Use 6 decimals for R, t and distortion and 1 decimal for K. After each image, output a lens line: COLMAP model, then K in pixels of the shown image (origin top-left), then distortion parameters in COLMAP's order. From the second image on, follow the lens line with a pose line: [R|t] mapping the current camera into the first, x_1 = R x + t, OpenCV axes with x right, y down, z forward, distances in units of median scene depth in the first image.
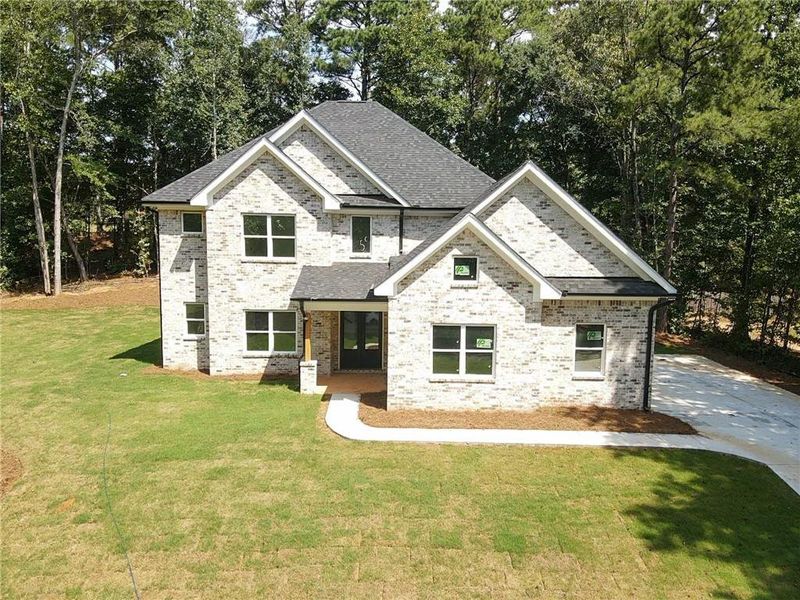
lens RADIAL K [[578.3, 0, 401.6], [0, 578.3, 307.8], [0, 0, 1]] dist [0.116169, -0.025800]
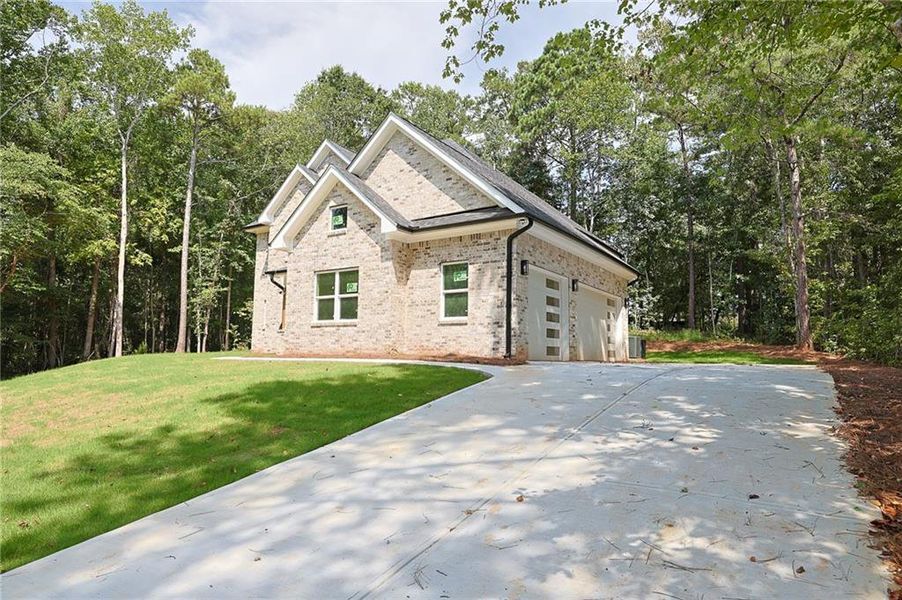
lens RADIAL K [[543.3, 0, 449.6], [0, 543.3, 302.7], [0, 0, 1]] dist [-0.022754, -0.000493]
pose [[0.826423, -0.060742, -0.559764, 0.677969], [-0.064531, 0.977395, -0.201333, 0.223318], [0.559340, 0.202508, 0.803821, 0.281768]]
